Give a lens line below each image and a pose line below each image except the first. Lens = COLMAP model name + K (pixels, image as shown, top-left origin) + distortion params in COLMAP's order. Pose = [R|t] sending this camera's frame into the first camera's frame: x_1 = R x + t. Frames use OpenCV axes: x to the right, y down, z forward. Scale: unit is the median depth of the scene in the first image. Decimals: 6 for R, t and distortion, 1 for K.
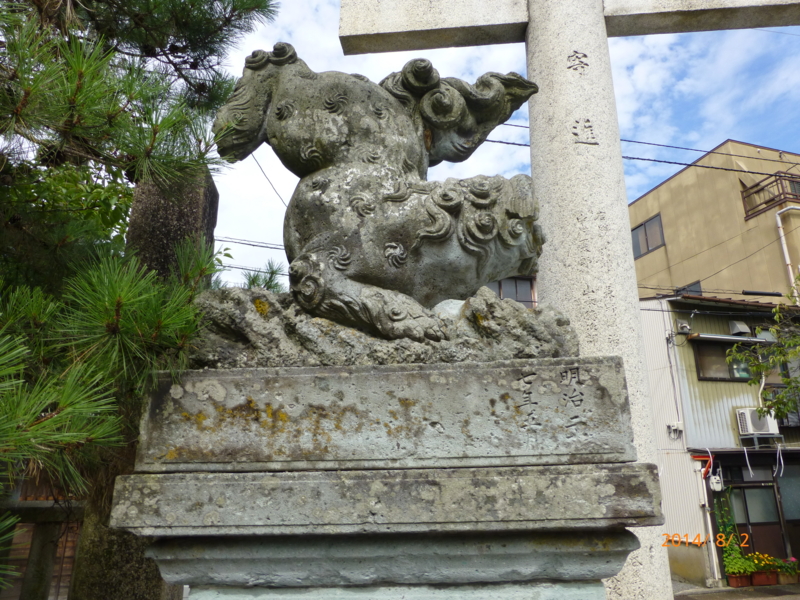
lens RADIAL K [[666.1, 0, 400.0], [0, 666.1, 300.0], [0, 0, 1]] dist [0.015387, 0.007048]
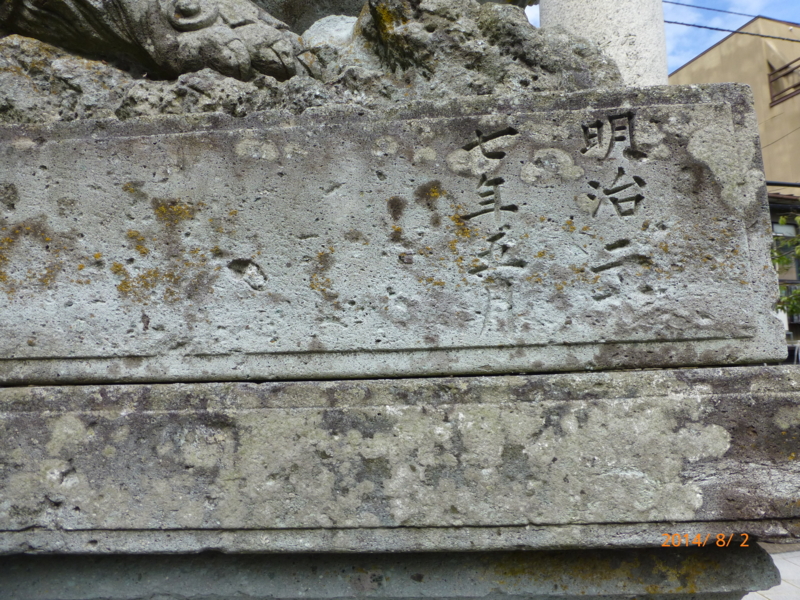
lens RADIAL K [[666.1, 0, 400.0], [0, 666.1, 300.0], [0, 0, 1]] dist [0.015387, 0.007048]
pose [[0.999971, -0.000303, -0.007553, 0.144923], [0.001420, 0.988936, 0.148337, 0.151059], [0.007425, -0.148343, 0.988908, 0.631439]]
